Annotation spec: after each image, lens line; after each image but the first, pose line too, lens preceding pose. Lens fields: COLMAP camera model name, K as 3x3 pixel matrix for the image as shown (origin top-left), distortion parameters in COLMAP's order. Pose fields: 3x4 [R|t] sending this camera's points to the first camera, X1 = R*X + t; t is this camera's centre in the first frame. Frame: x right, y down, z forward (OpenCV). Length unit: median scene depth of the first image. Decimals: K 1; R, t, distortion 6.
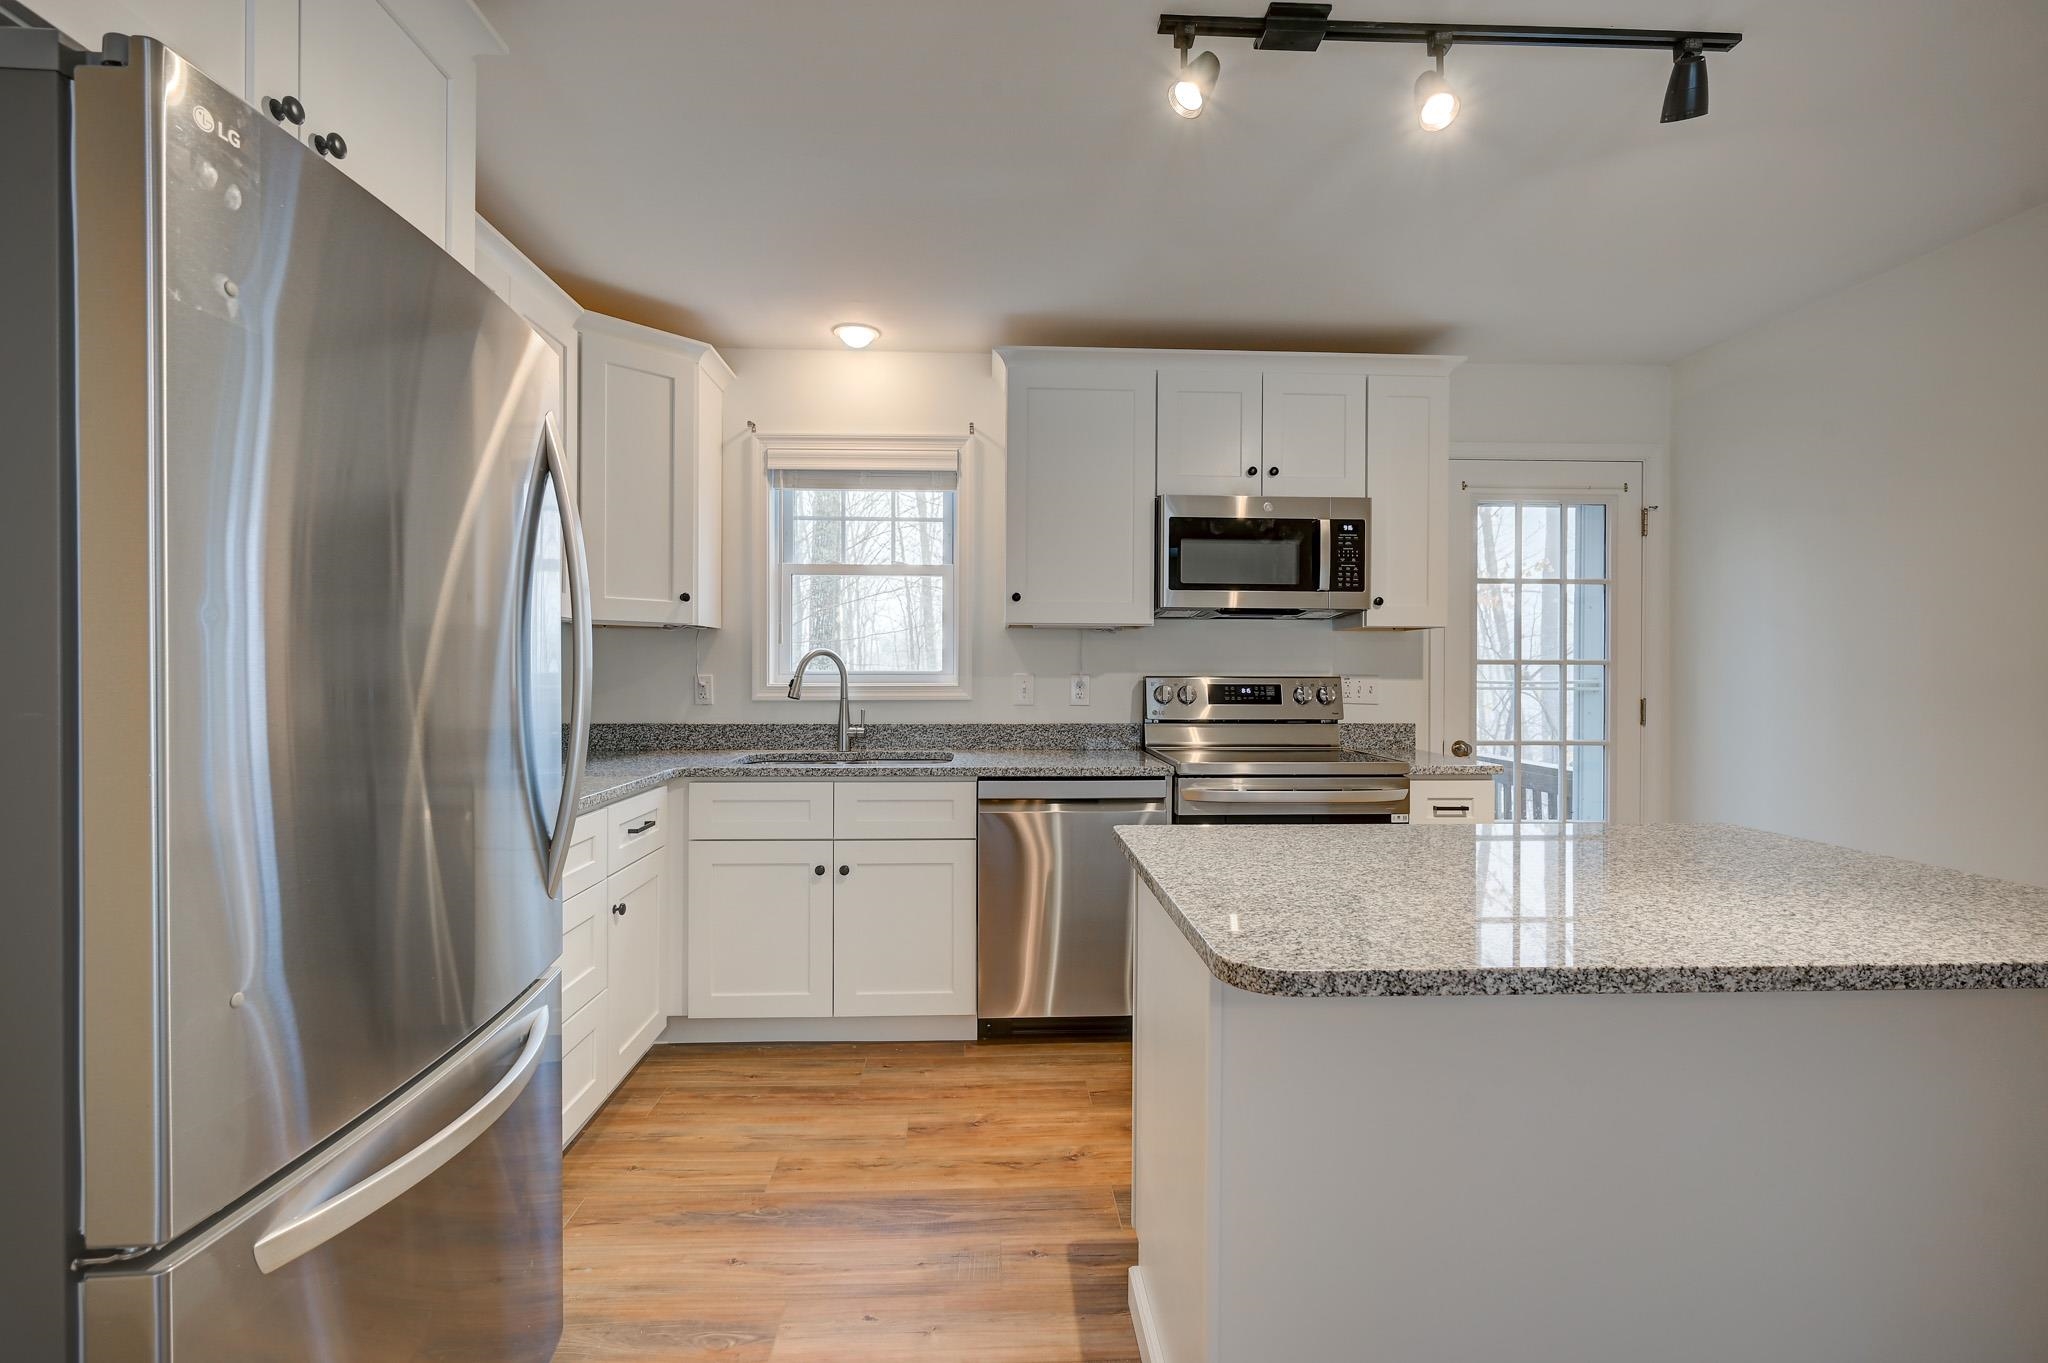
lens RADIAL K [[927.1, 0, 1011.5], [0, 927.1, 666.1], [0, 0, 1]] dist [-0.002902, 0.000621]
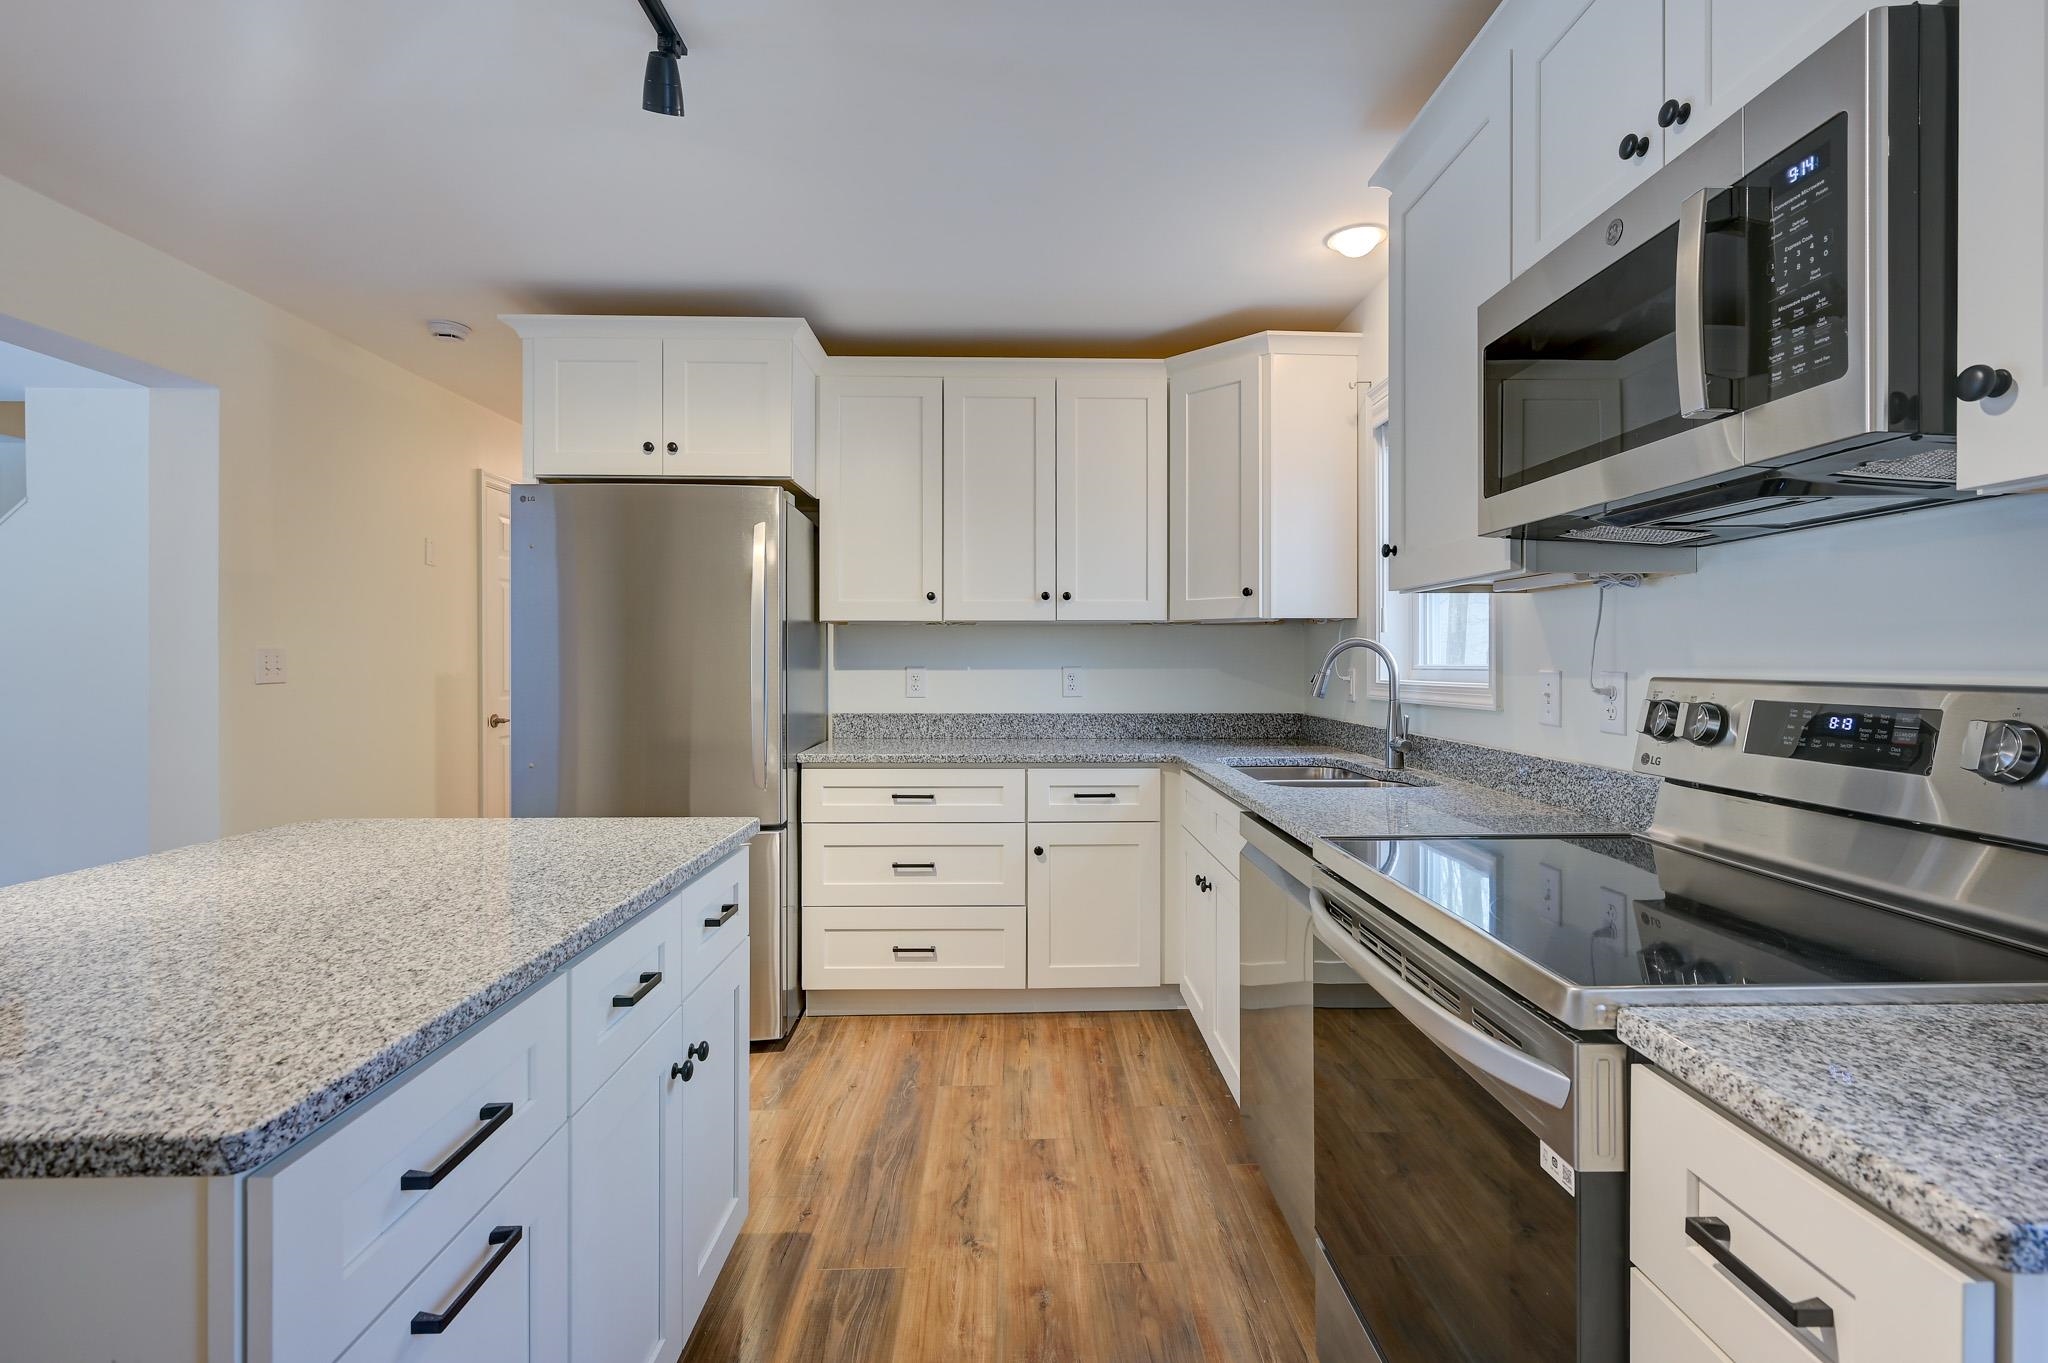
lens RADIAL K [[927.1, 0, 1041.9], [0, 927.1, 655.5], [0, 0, 1]] dist [-0.002902, 0.000621]
pose [[-0.009059, -0.009326, -0.999915, 0.623697], [0.006824, 0.999933, -0.009388, 0.002413], [0.999936, -0.006908, -0.008995, 0.732984]]
